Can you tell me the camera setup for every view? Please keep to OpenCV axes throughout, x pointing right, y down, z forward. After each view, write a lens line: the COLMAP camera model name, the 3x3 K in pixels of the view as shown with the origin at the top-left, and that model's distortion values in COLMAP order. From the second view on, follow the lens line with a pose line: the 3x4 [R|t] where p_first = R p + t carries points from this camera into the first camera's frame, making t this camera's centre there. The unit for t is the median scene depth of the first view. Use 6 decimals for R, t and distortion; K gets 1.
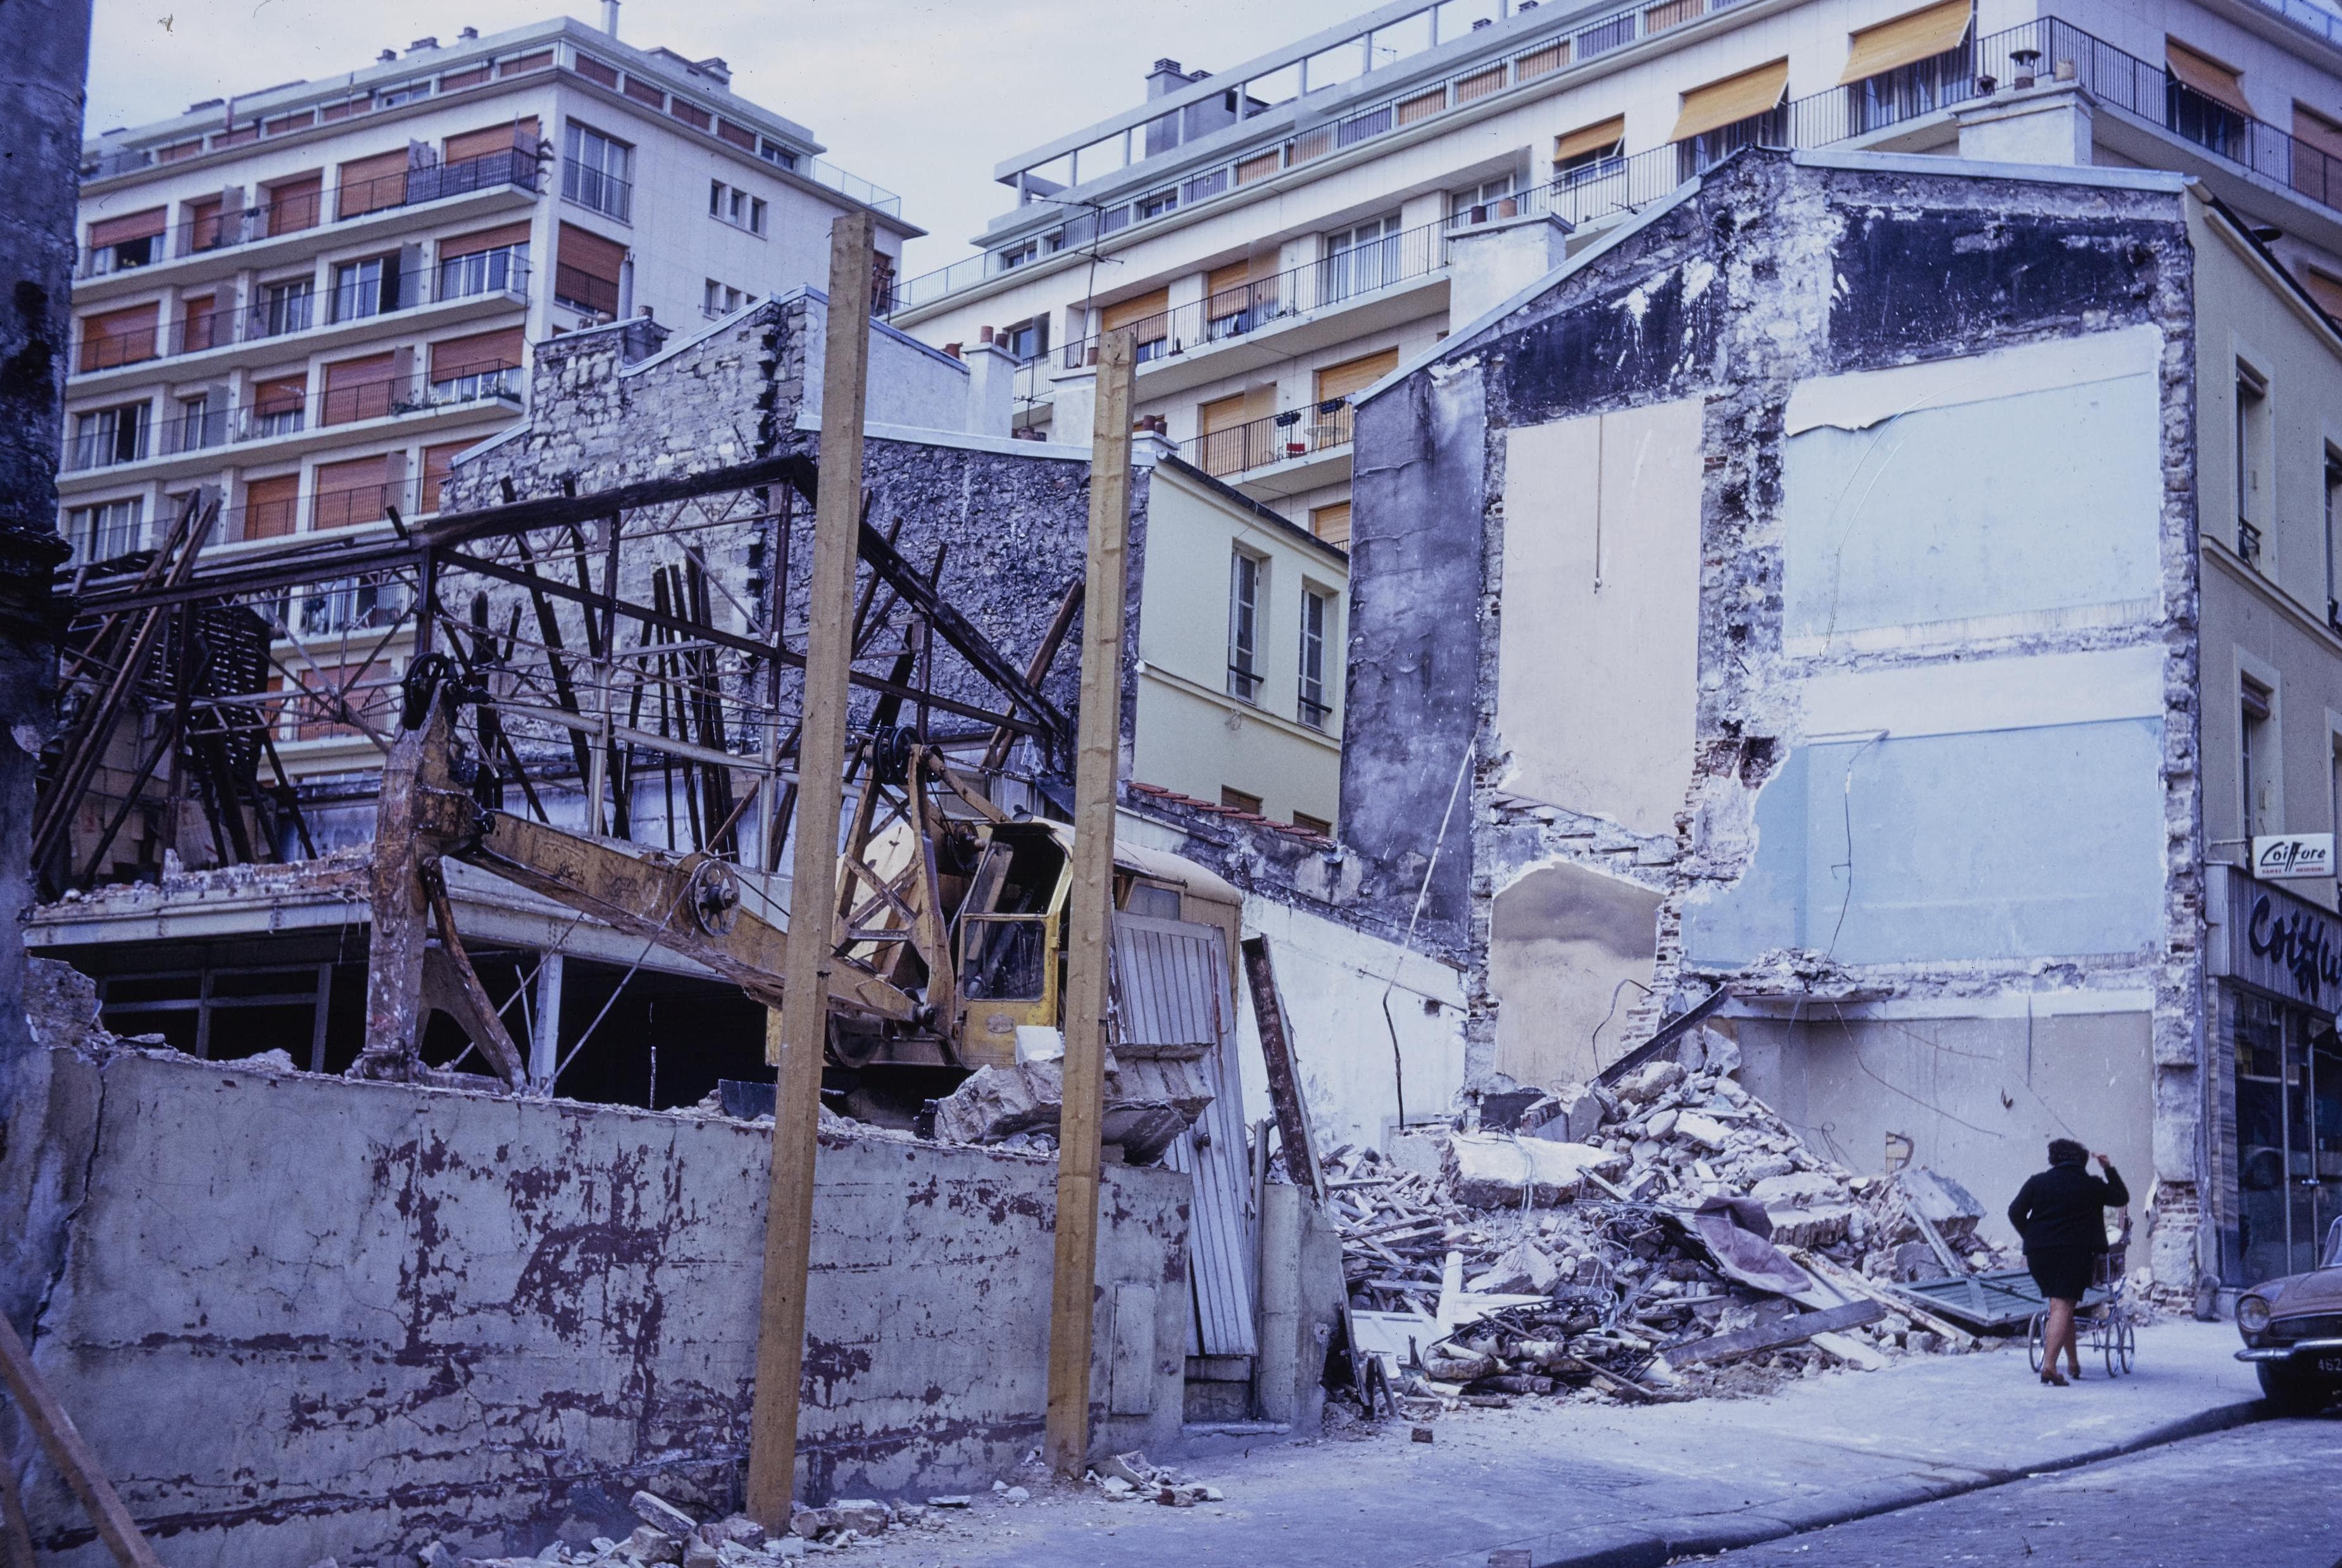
lens RADIAL K [[3205.9, 0, 1171.1], [0, 3205.9, 795.3], [0, 0, 1]] dist [0.067258, 0.000000]
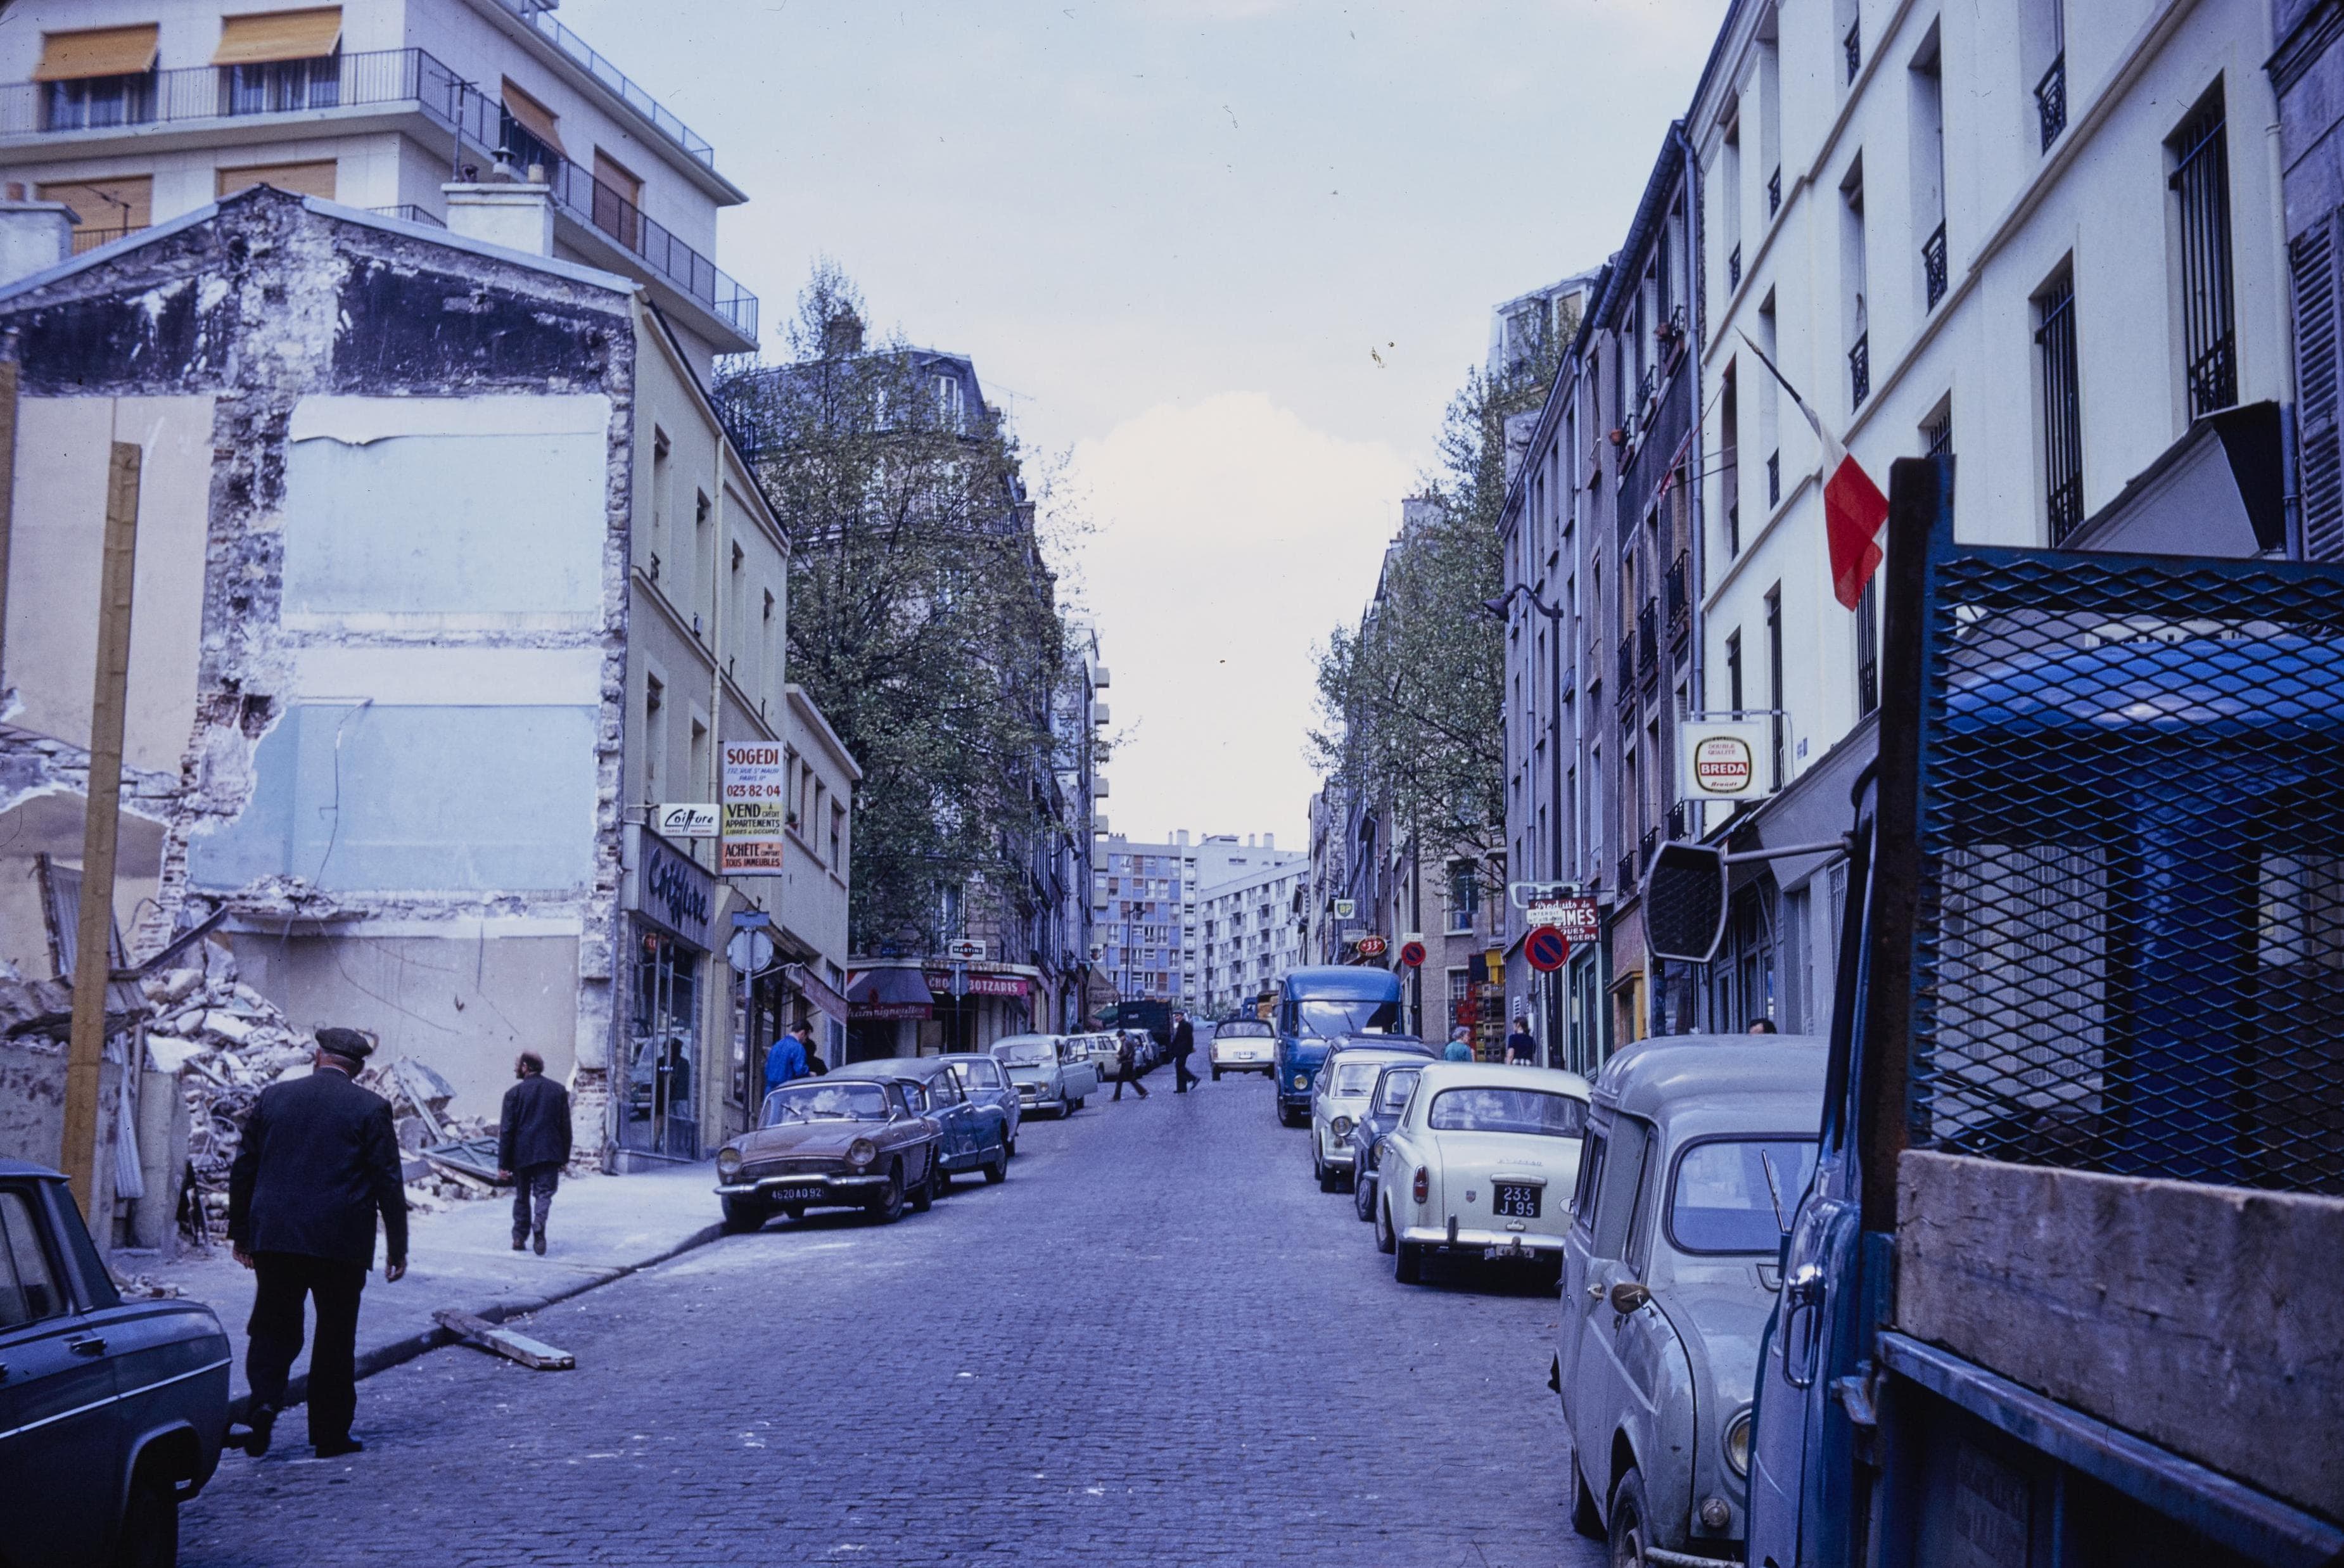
lens RADIAL K [[3208.5, 0, 1171.3], [0, 3208.5, 780.0], [0, 0, 1]] dist [0.067258, 0.000000]
pose [[0.838933, 0.051430, 0.541799, -0.182207], [-0.067486, 0.997672, 0.009793, -0.021887], [-0.540035, -0.044779, 0.840451, -0.185736]]
